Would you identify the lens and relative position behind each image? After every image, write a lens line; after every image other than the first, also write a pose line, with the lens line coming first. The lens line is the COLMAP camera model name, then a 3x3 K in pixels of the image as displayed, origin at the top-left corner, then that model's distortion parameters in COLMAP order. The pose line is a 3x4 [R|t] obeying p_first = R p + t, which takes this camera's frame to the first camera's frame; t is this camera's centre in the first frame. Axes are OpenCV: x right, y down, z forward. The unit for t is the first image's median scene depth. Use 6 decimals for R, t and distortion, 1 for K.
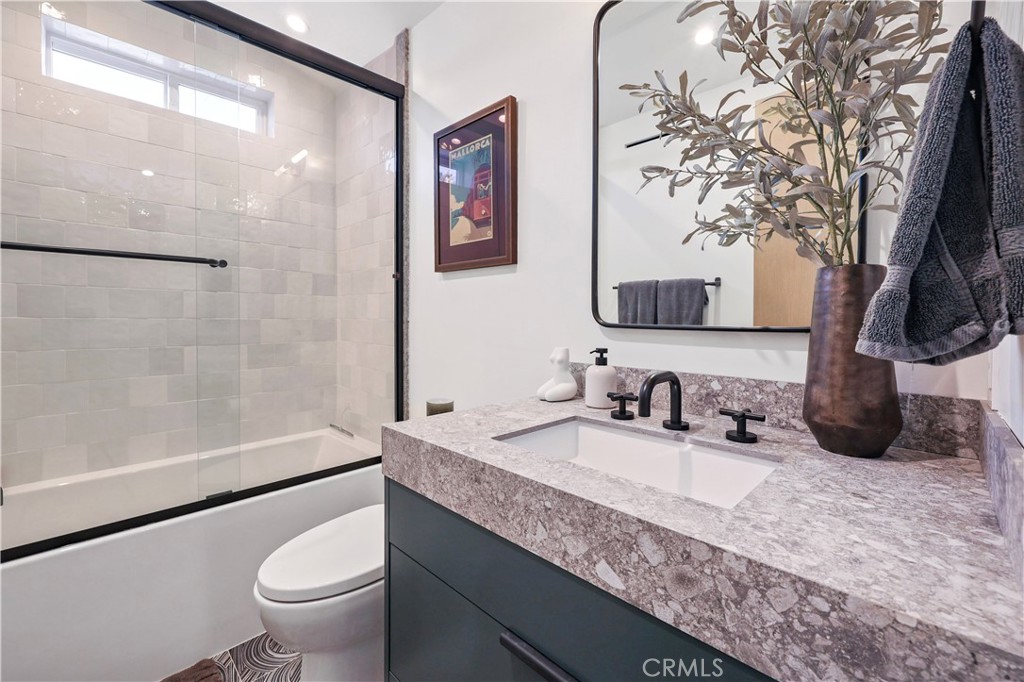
lens RADIAL K [[425.1, 0, 497.0], [0, 425.1, 324.9], [0, 0, 1]] dist [-0.001401, -0.000183]
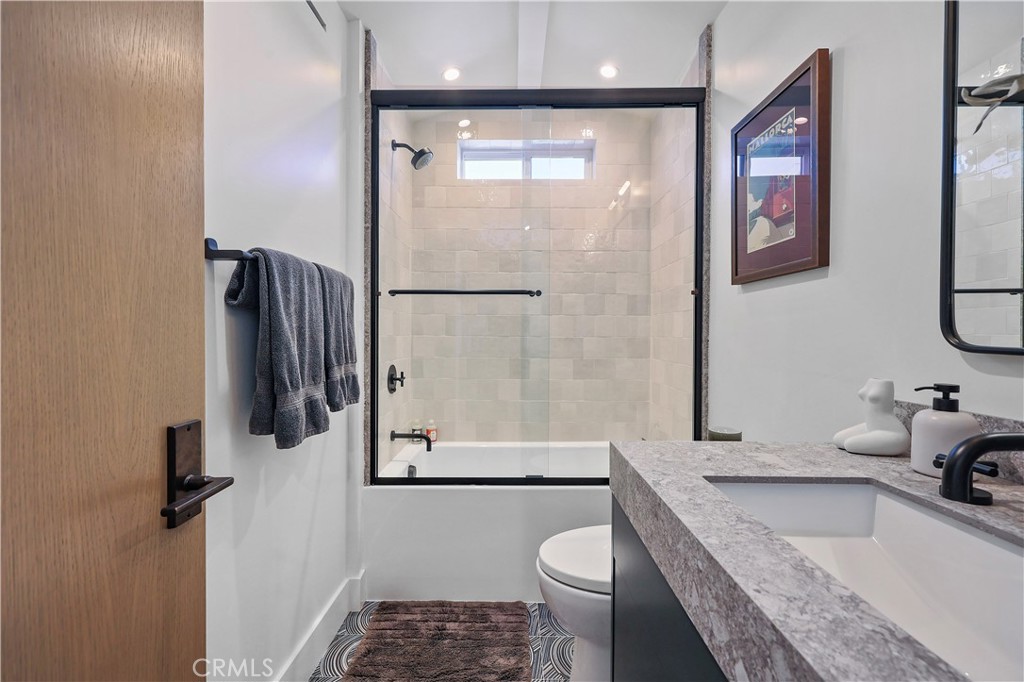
lens RADIAL K [[419.0, 0, 512.0], [0, 419.0, 341.0], [0, 0, 1]] dist [0.002479, 0.000227]
pose [[0.710471, 0.008687, -0.703672, 0.203822], [-0.012185, 0.999926, 0.000042, -0.002472], [0.703621, 0.008544, 0.710525, 0.079377]]
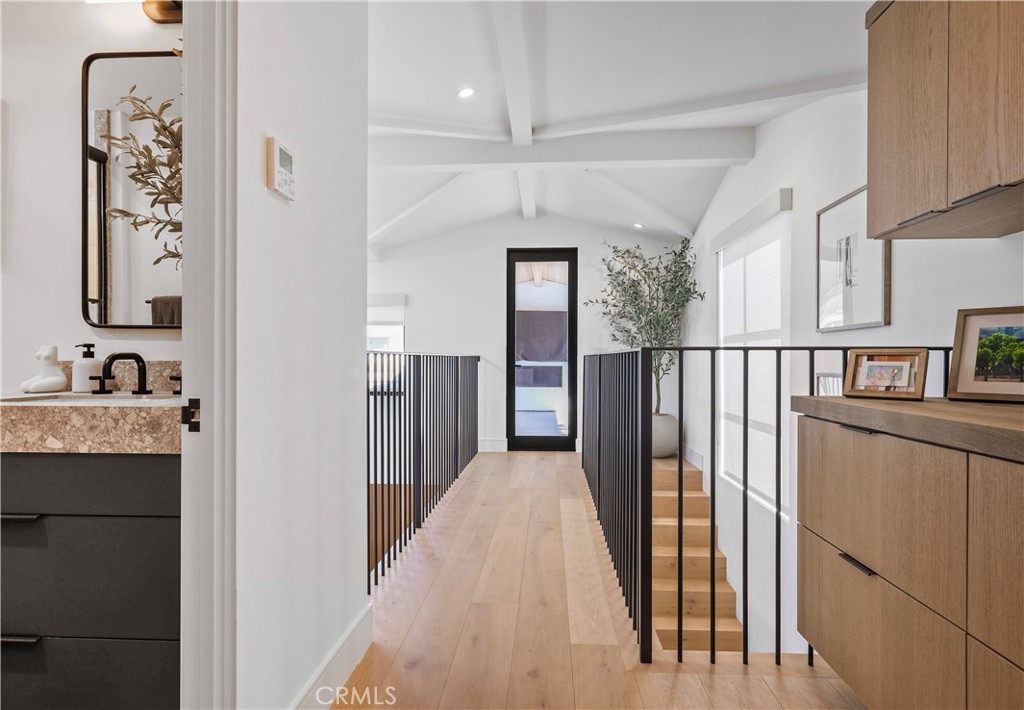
lens RADIAL K [[594.5, 0, 512.0], [0, 594.5, 355.0], [0, 0, 1]] dist [0.002340, 0.001053]
pose [[0.738905, -0.001375, 0.673808, -0.003144], [0.014750, 0.999791, -0.014135, 0.115535], [-0.673648, 0.020383, 0.738771, -0.944273]]
